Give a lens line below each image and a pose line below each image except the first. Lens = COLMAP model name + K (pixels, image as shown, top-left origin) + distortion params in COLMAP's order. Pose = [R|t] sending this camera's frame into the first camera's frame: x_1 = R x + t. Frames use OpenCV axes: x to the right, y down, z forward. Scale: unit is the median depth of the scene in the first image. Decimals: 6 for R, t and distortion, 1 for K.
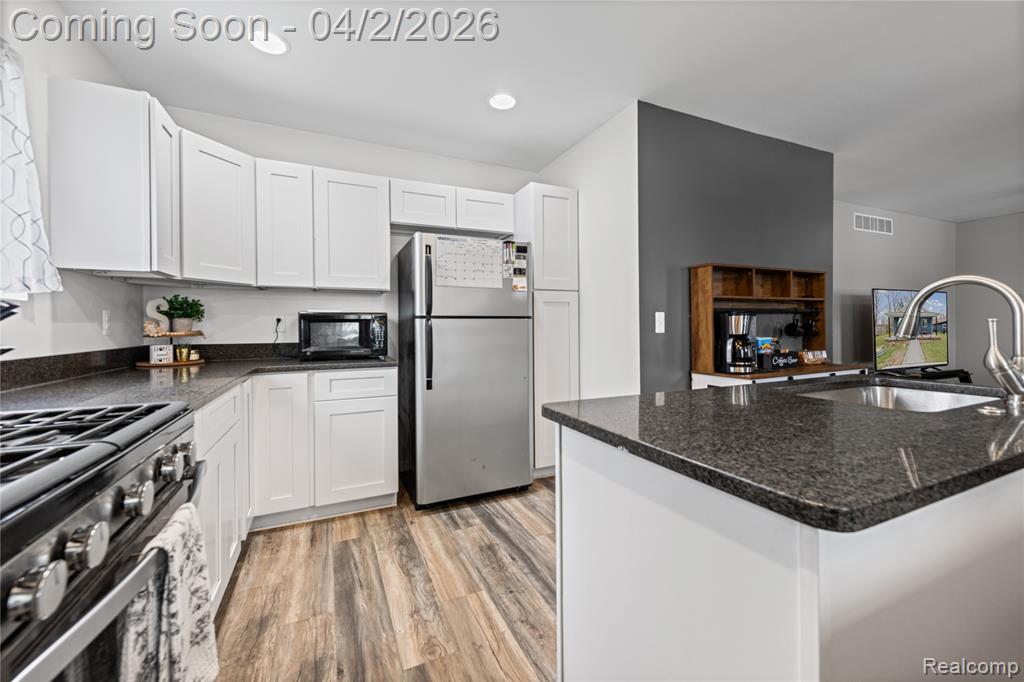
lens RADIAL K [[415.9, 0, 517.3], [0, 415.9, 328.2], [0, 0, 1]] dist [0.015491, -0.000821]
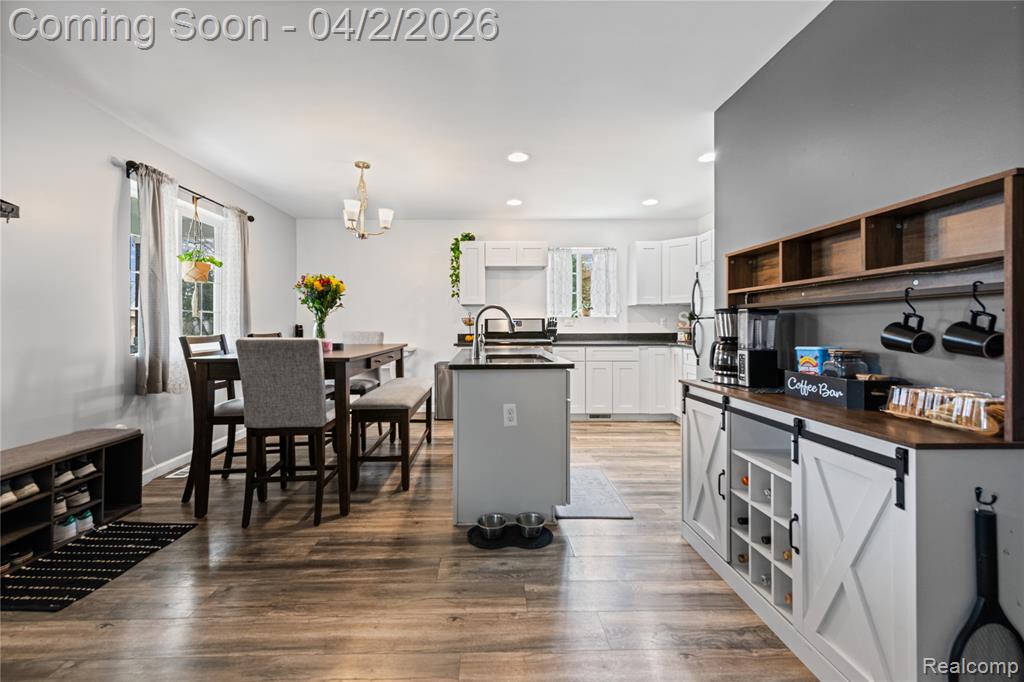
lens RADIAL K [[415.9, 0, 489.4], [0, 415.9, 326.6], [0, 0, 1]] dist [0.015491, -0.000821]
pose [[-0.422337, 0.008670, -0.906398, 1.389400], [-0.006332, 0.999902, 0.012514, -0.010284], [0.906417, 0.011024, -0.422240, 0.879324]]
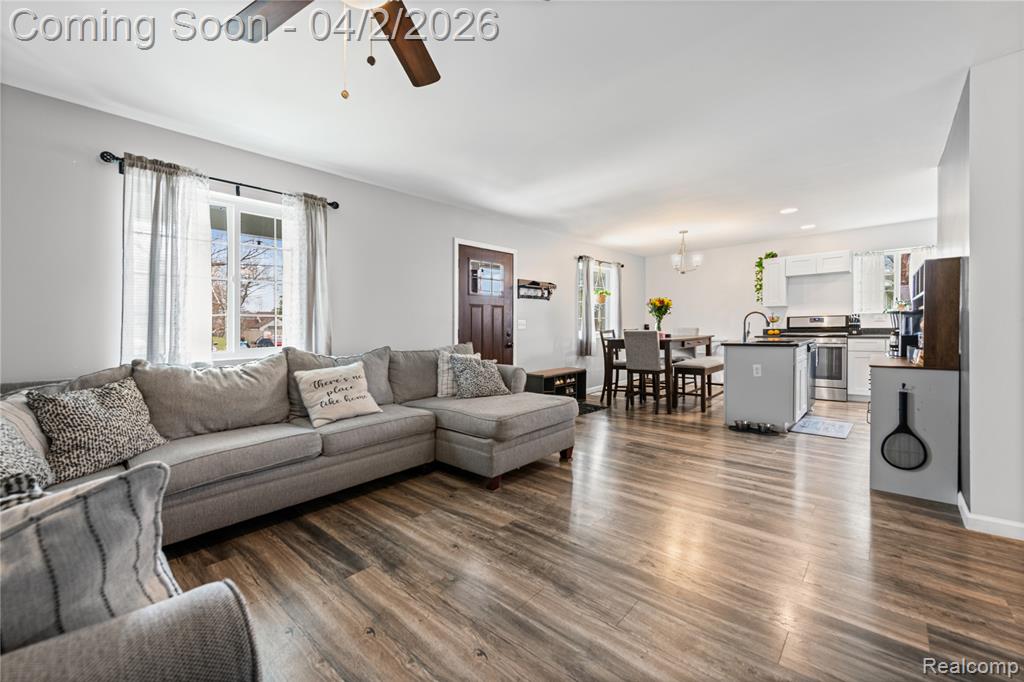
lens RADIAL K [[415.9, 0, 509.2], [0, 415.9, 348.9], [0, 0, 1]] dist [0.015491, -0.000821]
pose [[-0.921846, 0.041770, -0.385299, 2.149016], [0.017227, 0.997609, 0.066933, -0.028014], [0.387174, 0.055065, -0.920361, 1.724489]]
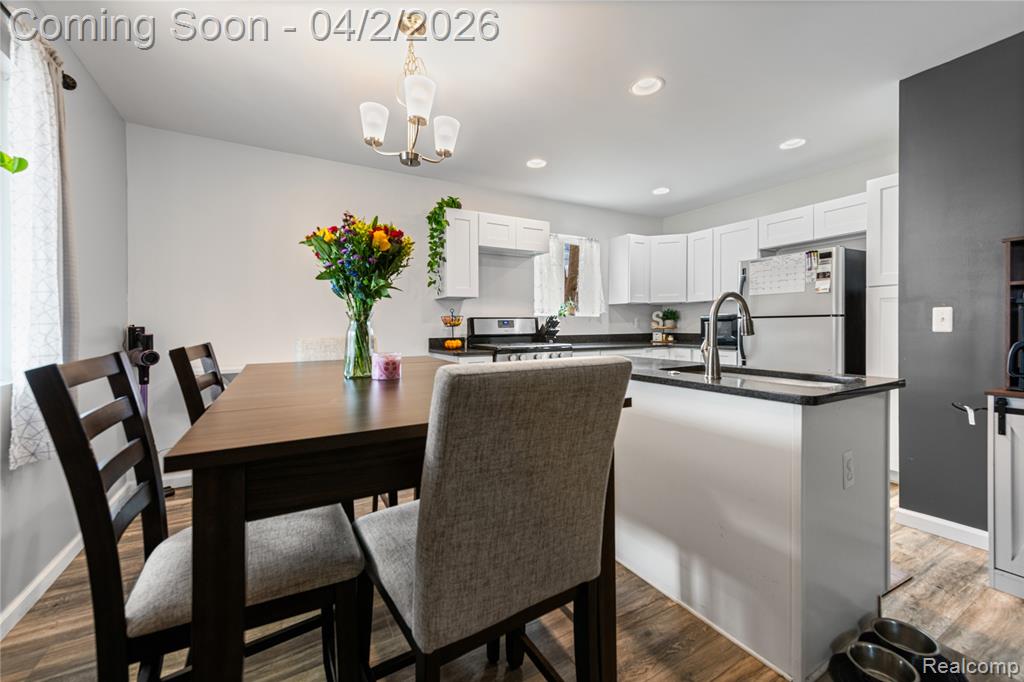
lens RADIAL K [[415.9, 0, 511.6], [0, 415.9, 336.9], [0, 0, 1]] dist [0.015491, -0.000821]
pose [[0.079679, 0.029394, -0.996387, 1.093907], [-0.005564, 0.999563, 0.029042, 0.003035], [0.996805, 0.003230, 0.079808, 0.063329]]
